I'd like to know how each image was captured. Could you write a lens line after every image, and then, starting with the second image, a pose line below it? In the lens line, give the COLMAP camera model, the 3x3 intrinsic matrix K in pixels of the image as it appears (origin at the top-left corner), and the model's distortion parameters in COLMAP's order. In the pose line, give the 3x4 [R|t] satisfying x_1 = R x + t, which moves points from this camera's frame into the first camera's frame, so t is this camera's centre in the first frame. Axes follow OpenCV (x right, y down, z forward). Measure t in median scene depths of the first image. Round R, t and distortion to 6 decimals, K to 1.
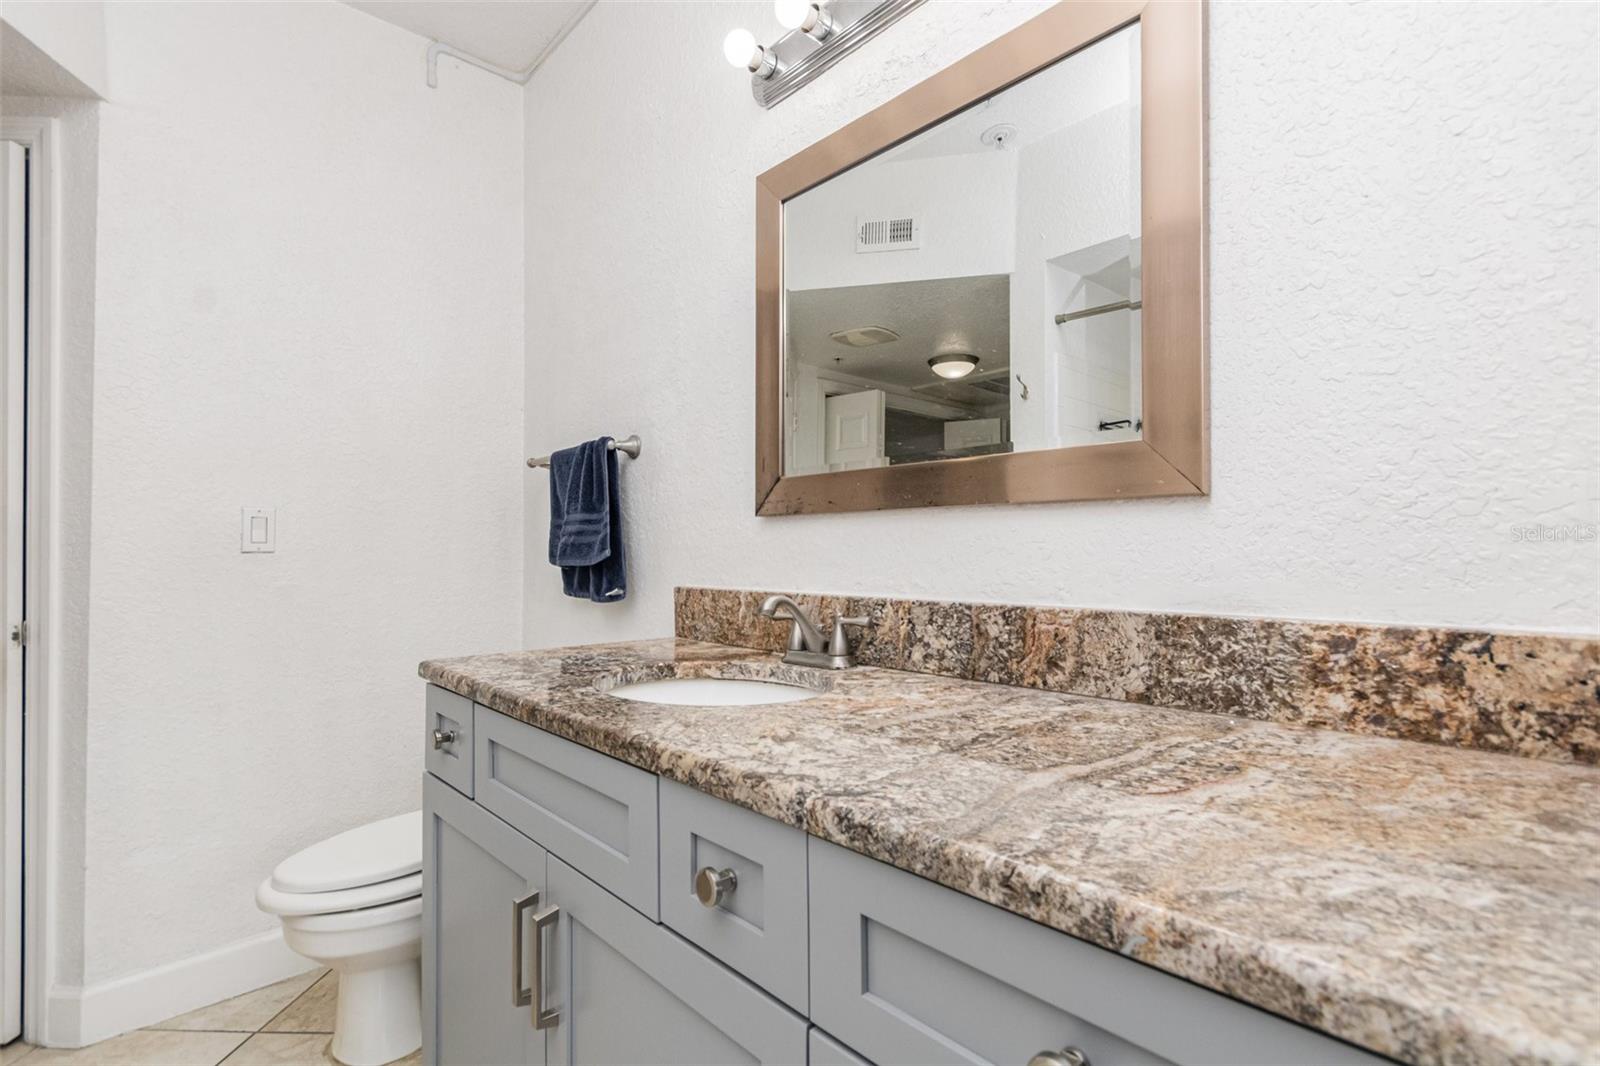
lens RADIAL K [[753.5, 0, 790.8], [0, 753.5, 542.4], [0, 0, 1]] dist [0.004776, -0.000626]
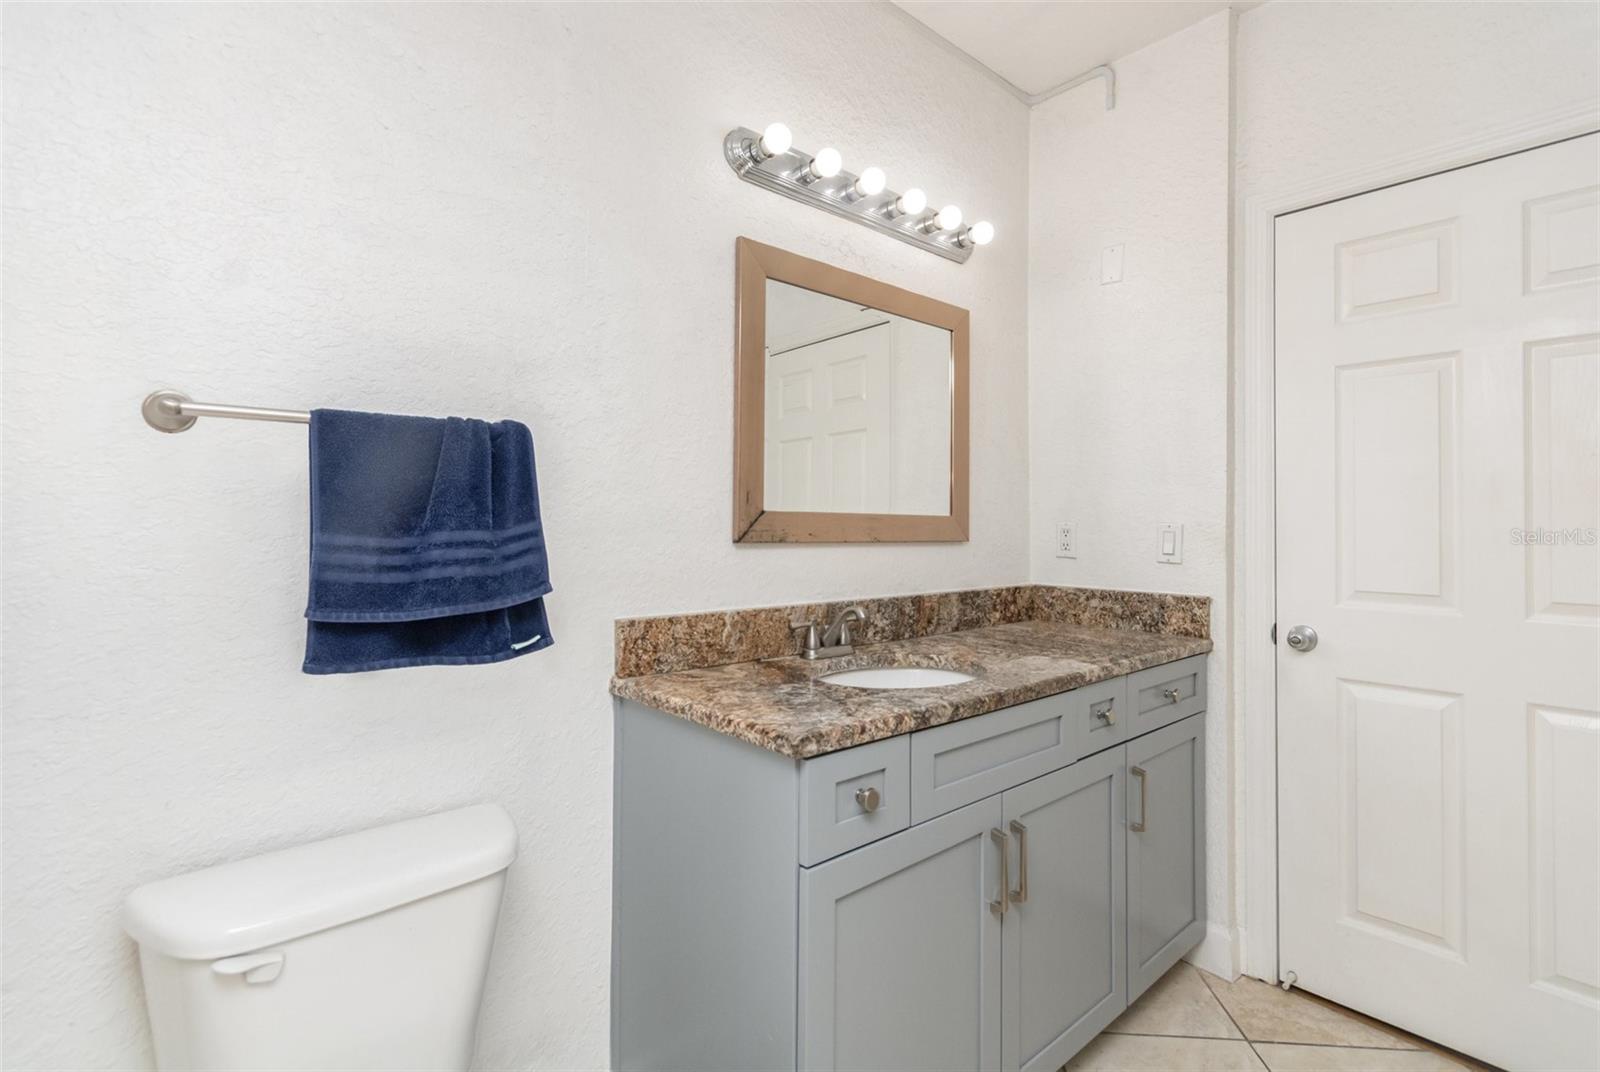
lens RADIAL K [[753.5, 0, 821.1], [0, 753.5, 515.6], [0, 0, 1]] dist [0.004776, -0.000626]
pose [[0.014189, 0.021996, 0.999657, -1.473473], [-0.014648, 0.999655, -0.021788, -0.066399], [-0.999792, -0.014334, 0.014506, 1.107329]]
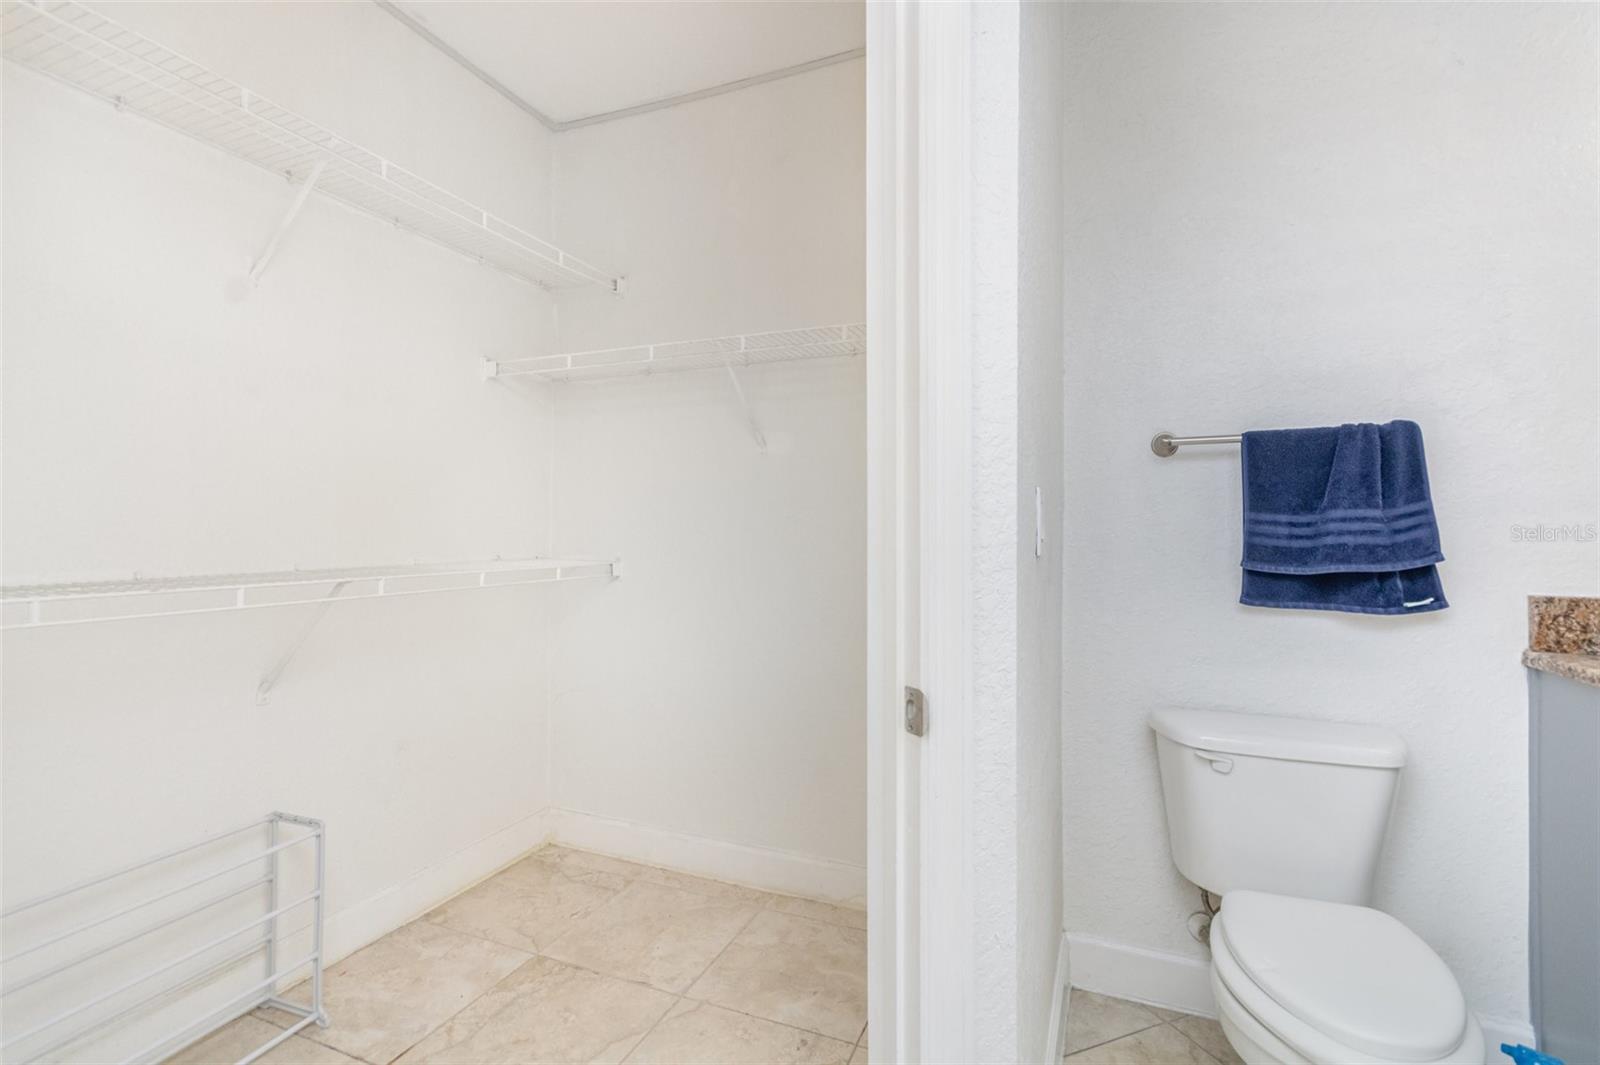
lens RADIAL K [[753.5, 0, 785.8], [0, 753.5, 527.7], [0, 0, 1]] dist [0.004776, -0.000626]
pose [[0.912401, 0.010102, 0.409172, -1.935390], [-0.011551, 0.999933, 0.001070, -0.018580], [-0.409134, -0.005703, 0.912457, 0.794028]]
